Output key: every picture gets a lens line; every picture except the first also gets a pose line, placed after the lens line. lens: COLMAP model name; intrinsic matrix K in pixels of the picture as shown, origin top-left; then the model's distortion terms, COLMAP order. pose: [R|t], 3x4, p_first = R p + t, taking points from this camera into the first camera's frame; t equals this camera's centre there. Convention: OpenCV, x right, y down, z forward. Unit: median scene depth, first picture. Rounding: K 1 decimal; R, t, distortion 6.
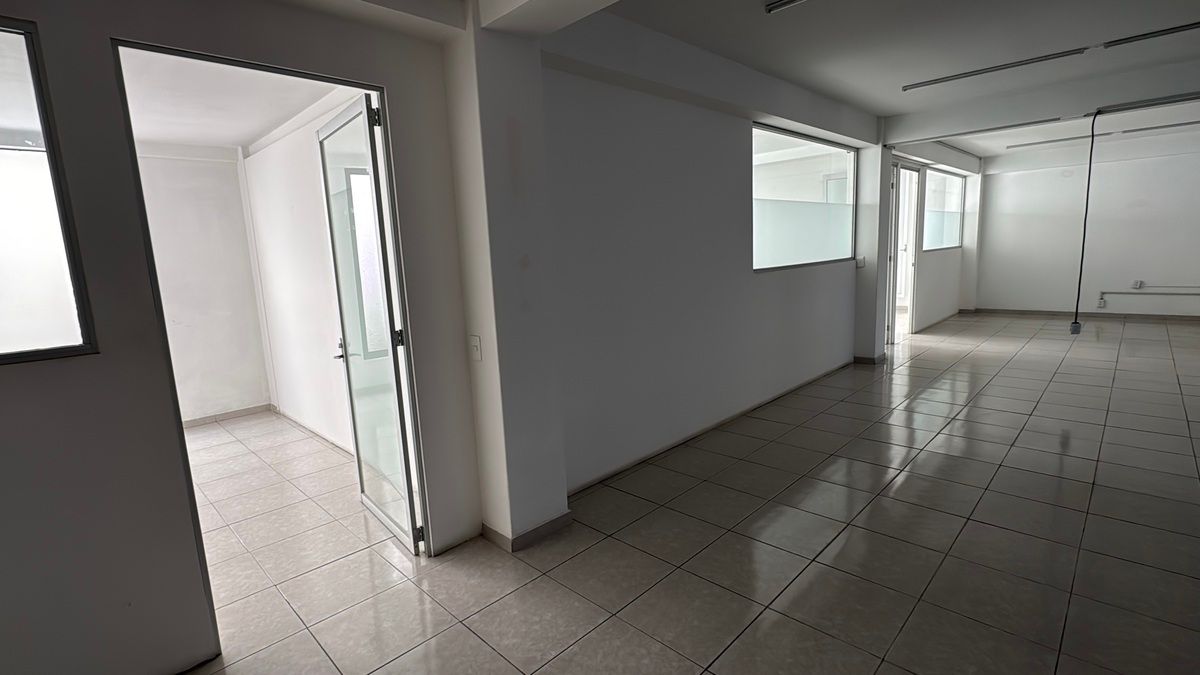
lens RADIAL K [[549.6, 0, 597.0], [0, 549.6, 336.4], [0, 0, 1]] dist [-0.000685, -0.001025]
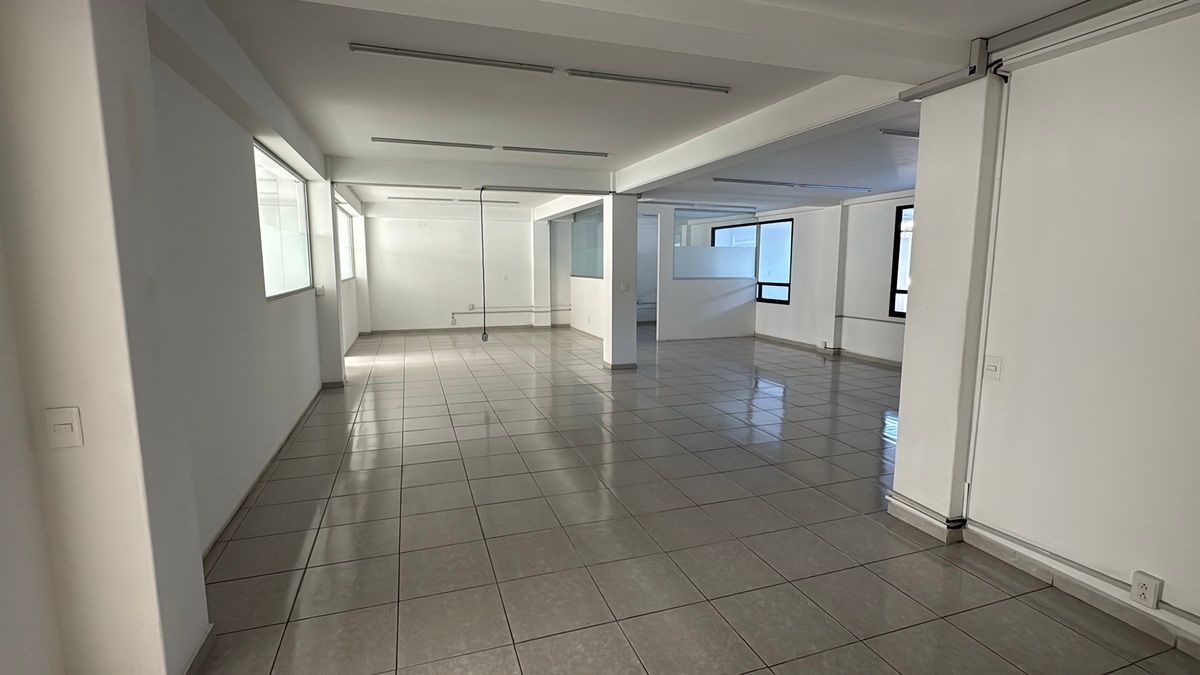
lens RADIAL K [[549.6, 0, 599.4], [0, 549.6, 337.3], [0, 0, 1]] dist [-0.000685, -0.001025]
pose [[0.445050, -0.072711, 0.892549, -0.210260], [0.118715, 0.992692, 0.021674, -0.008878], [-0.887602, 0.096313, 0.450430, 0.080935]]
